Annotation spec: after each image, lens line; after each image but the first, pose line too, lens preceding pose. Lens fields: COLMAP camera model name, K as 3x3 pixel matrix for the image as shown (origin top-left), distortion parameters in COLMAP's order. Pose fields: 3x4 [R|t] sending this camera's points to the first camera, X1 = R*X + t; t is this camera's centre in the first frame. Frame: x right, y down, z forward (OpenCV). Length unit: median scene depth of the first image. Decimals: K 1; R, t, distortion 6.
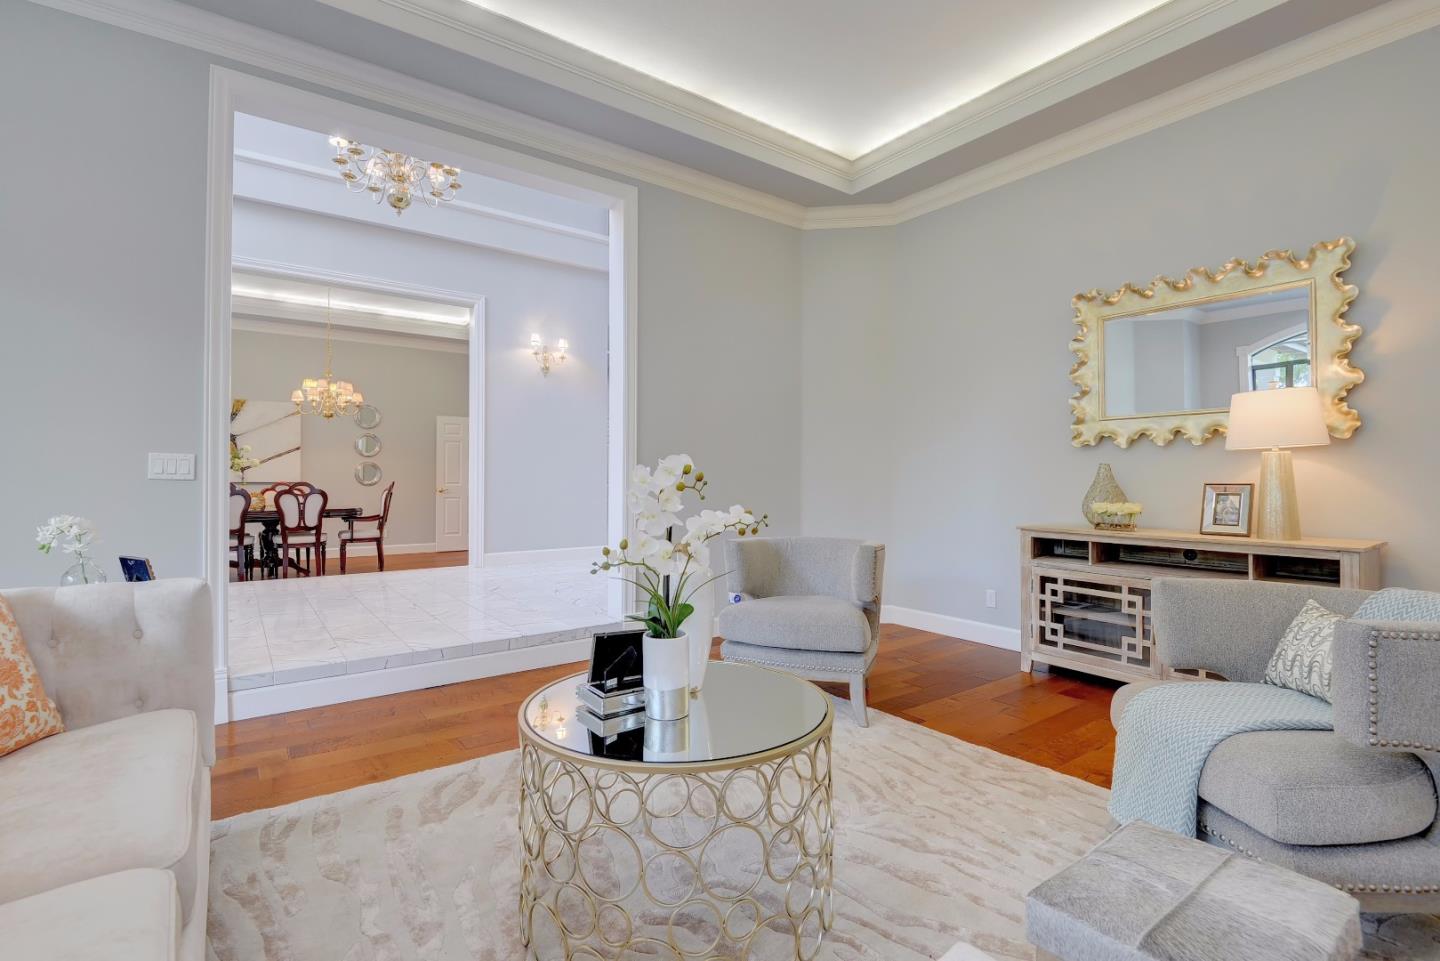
lens RADIAL K [[679.0, 0, 716.4], [0, 679.0, 478.5], [0, 0, 1]] dist [-0.001151, -0.017671]
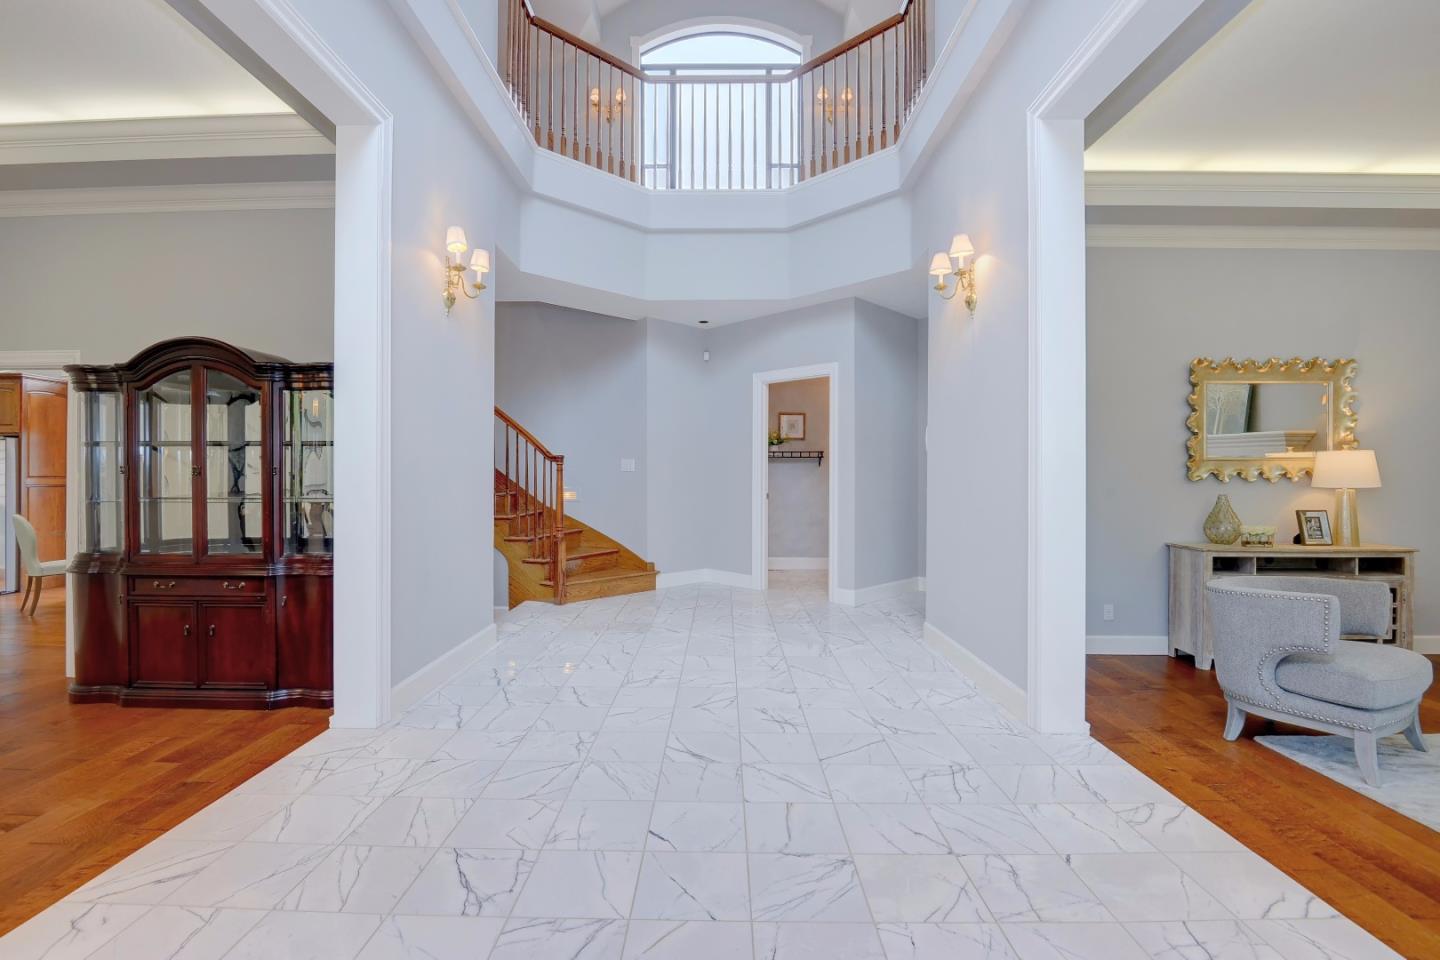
lens RADIAL K [[679.0, 0, 716.4], [0, 679.0, 478.0], [0, 0, 1]] dist [-0.001151, -0.017671]
pose [[0.606125, 0.014928, 0.795229, -1.189715], [-0.000589, 0.999832, -0.018320, -0.034272], [-0.795369, 0.010636, 0.606032, 1.166804]]
